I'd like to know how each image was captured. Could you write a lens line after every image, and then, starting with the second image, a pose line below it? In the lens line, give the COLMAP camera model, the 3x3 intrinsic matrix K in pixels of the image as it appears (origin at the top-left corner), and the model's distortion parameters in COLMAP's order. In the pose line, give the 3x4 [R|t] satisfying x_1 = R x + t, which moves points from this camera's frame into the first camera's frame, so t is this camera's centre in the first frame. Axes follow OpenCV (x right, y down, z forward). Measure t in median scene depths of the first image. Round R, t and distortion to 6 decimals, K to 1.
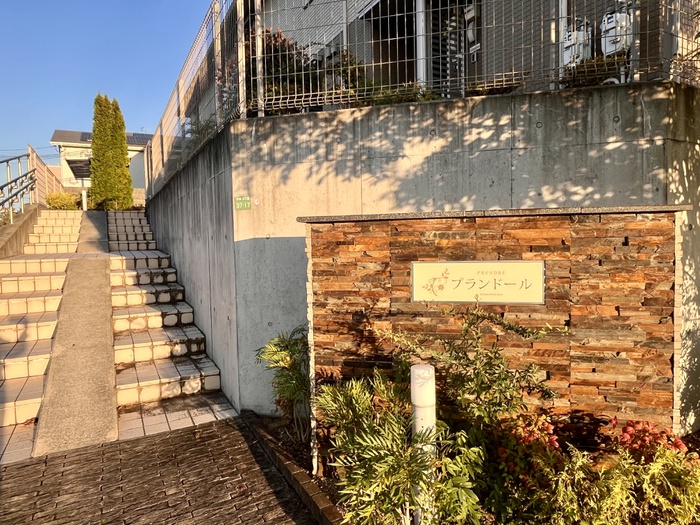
lens RADIAL K [[442.1, 0, 350.0], [0, 442.1, 262.5], [0, 0, 1]] dist [0.001538, -0.000622]
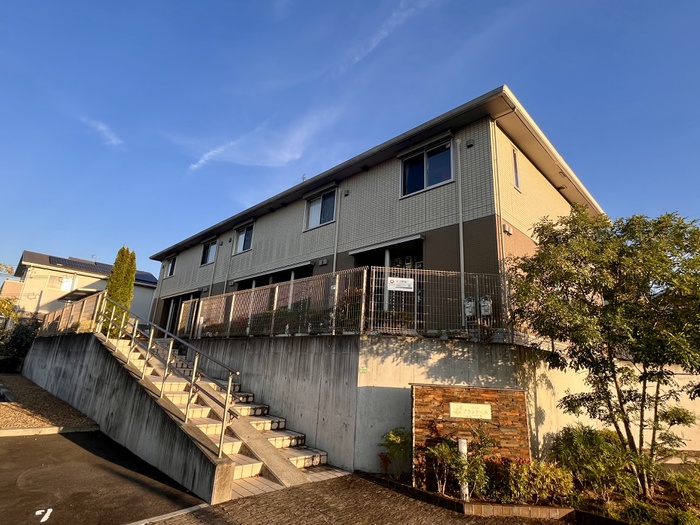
lens RADIAL K [[367.4, 0, 350.0], [0, 367.4, 262.5], [0, 0, 1]] dist [-0.000196, -0.000210]
pose [[0.951466, 0.154720, 0.266035, -1.034780], [-0.059338, 0.940446, -0.334723, -0.015639], [-0.301980, 0.302692, 0.903983, -1.038732]]
